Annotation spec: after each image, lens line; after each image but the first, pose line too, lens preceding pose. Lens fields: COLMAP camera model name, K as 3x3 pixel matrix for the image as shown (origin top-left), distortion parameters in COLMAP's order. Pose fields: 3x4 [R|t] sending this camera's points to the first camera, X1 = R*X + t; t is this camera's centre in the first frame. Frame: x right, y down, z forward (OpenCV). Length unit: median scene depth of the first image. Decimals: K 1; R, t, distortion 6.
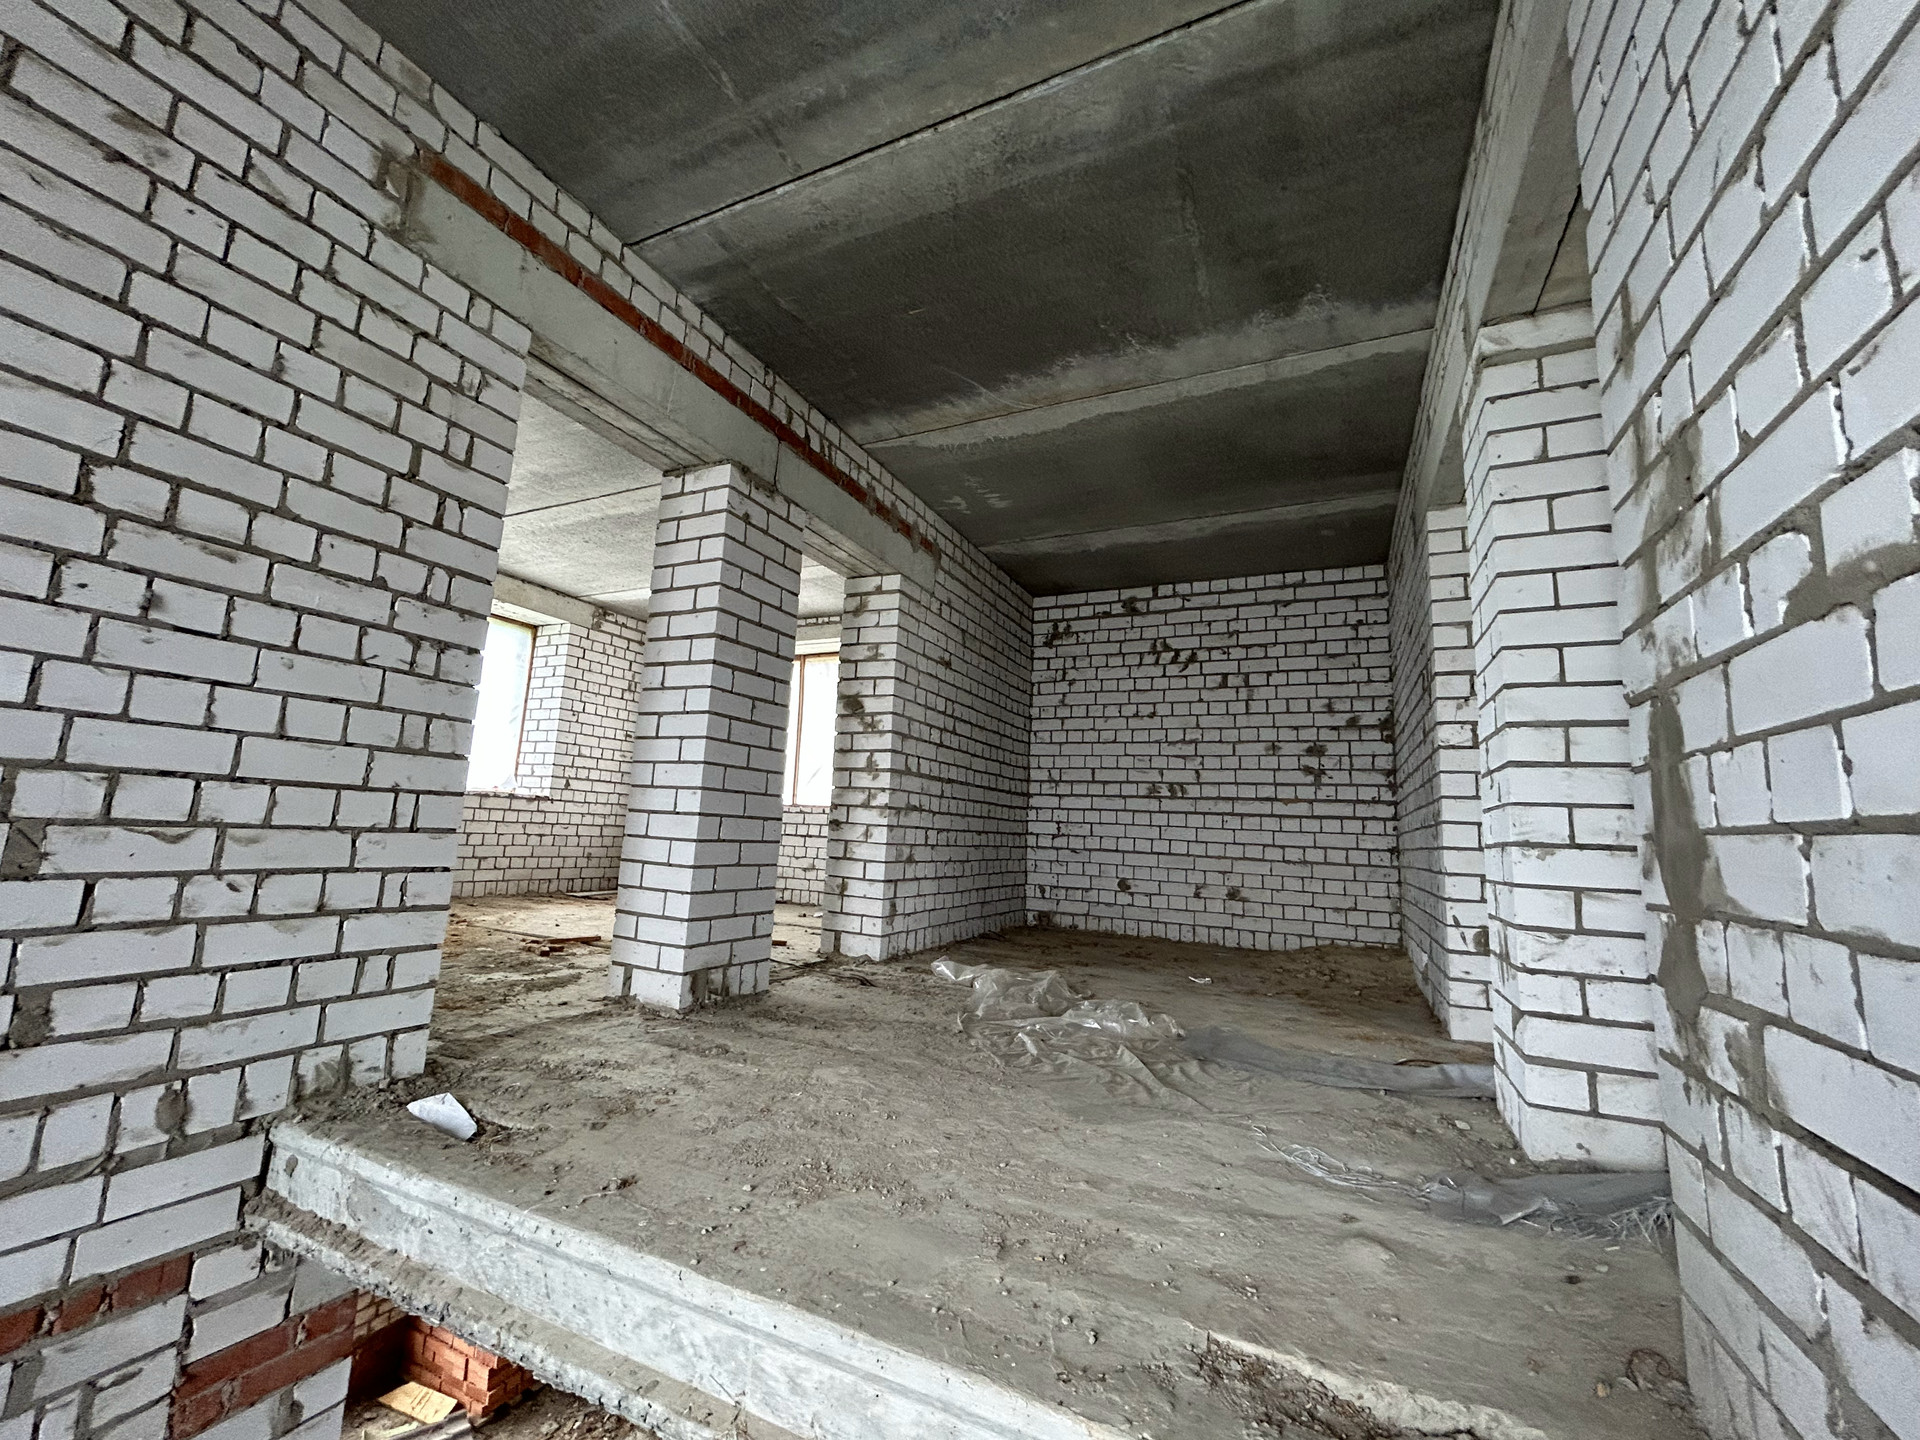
lens RADIAL K [[778.4, 0, 958.3], [0, 778.4, 715.6], [0, 0, 1]] dist [-0.000615, 0.001763]
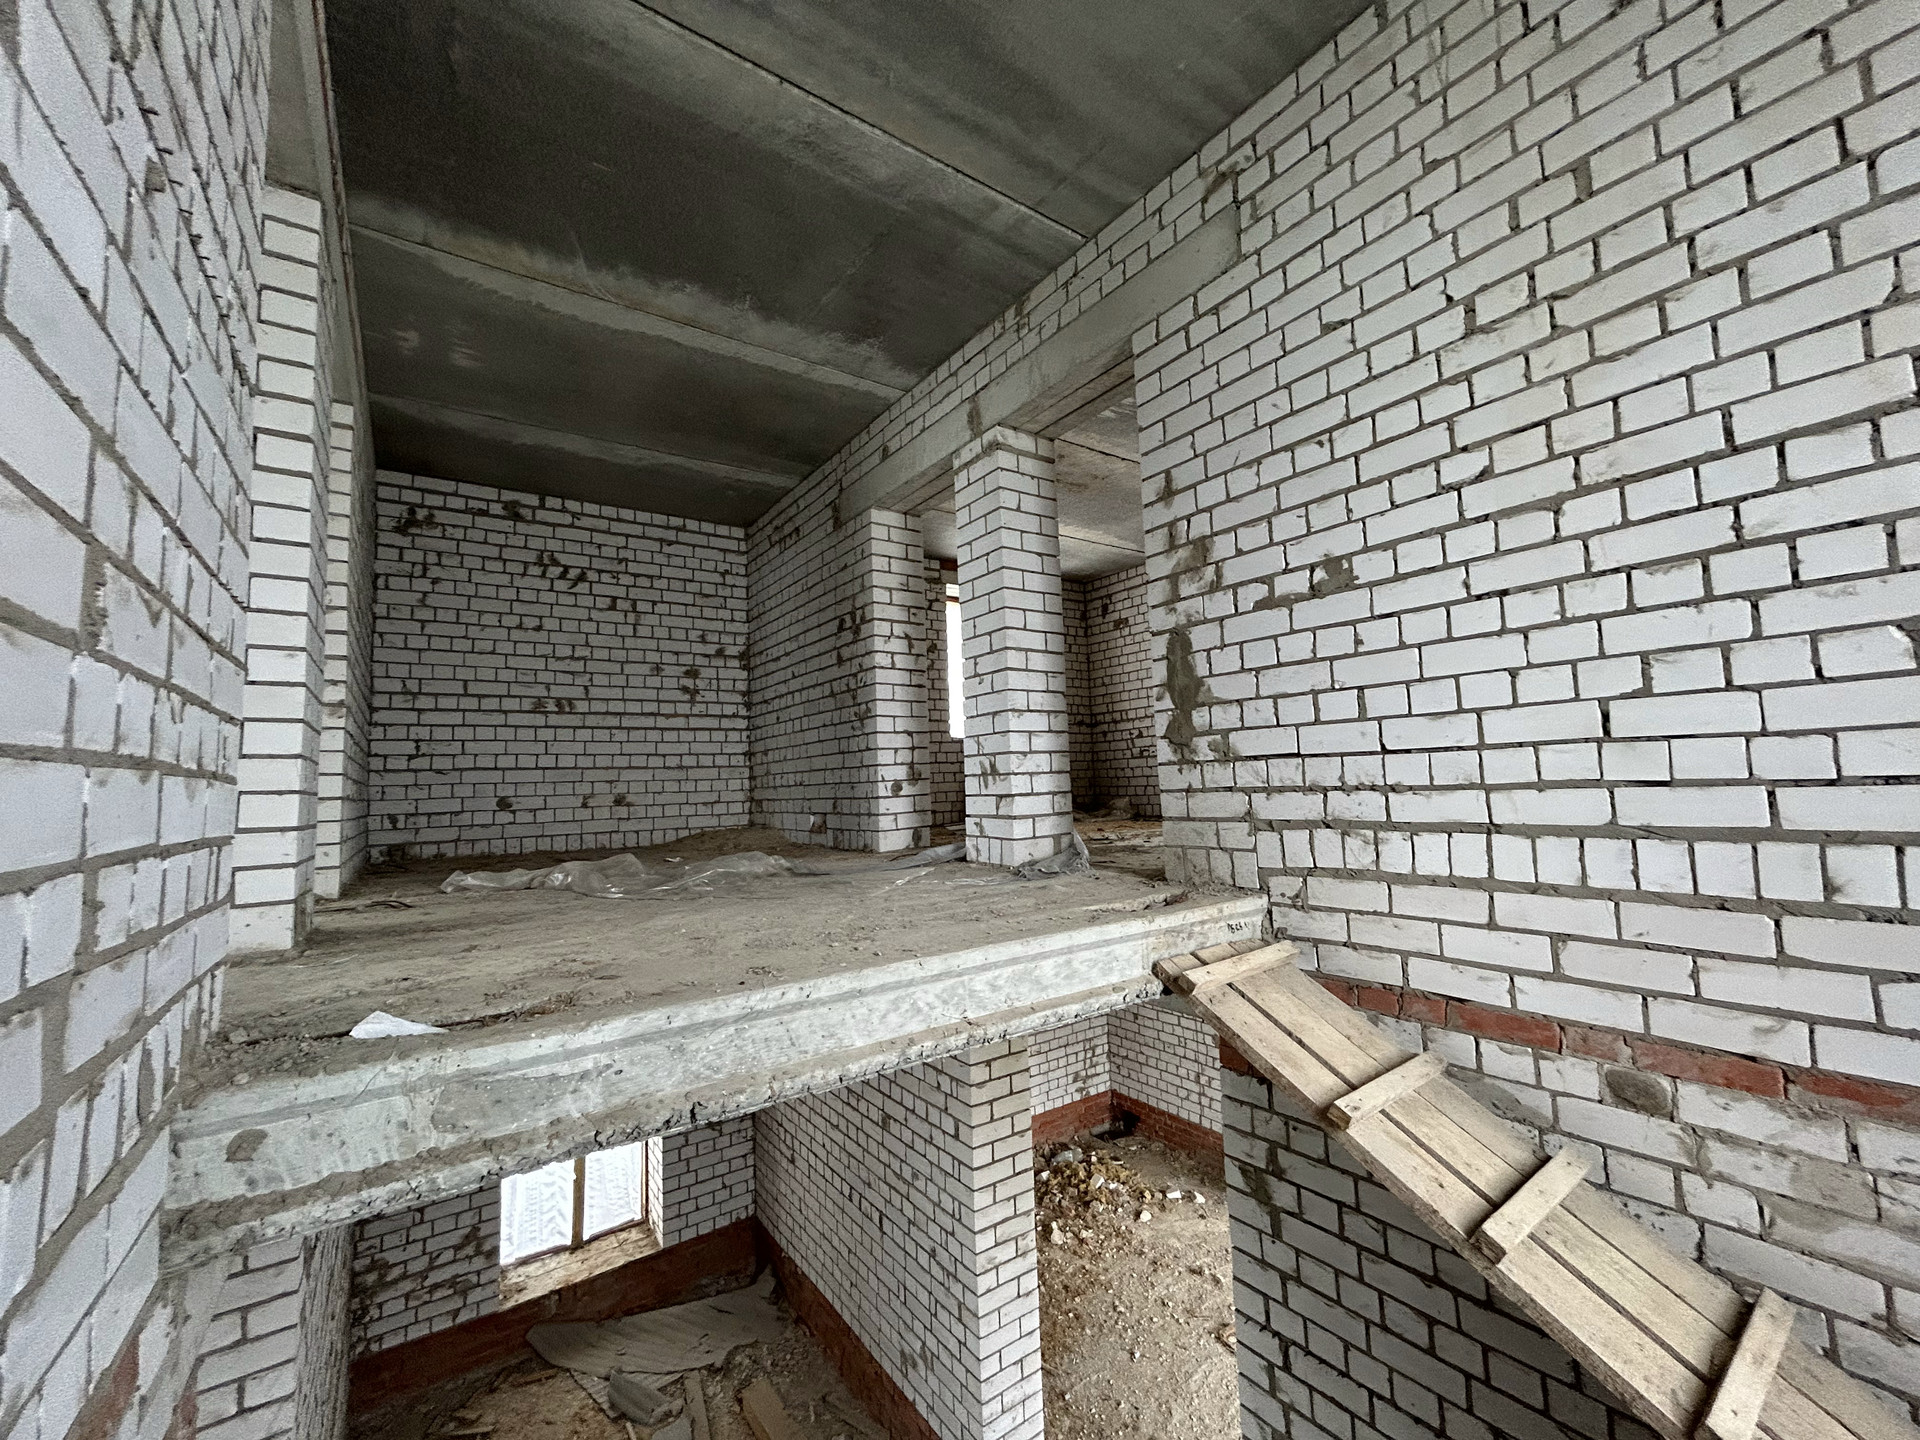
lens RADIAL K [[778.4, 0, 958.9], [0, 778.4, 717.7], [0, 0, 1]] dist [-0.000615, 0.001763]
pose [[0.490458, 0.012723, 0.871372, -0.357654], [-0.071342, 0.997123, 0.025596, 0.050546], [-0.868540, -0.074719, 0.489955, 0.059744]]
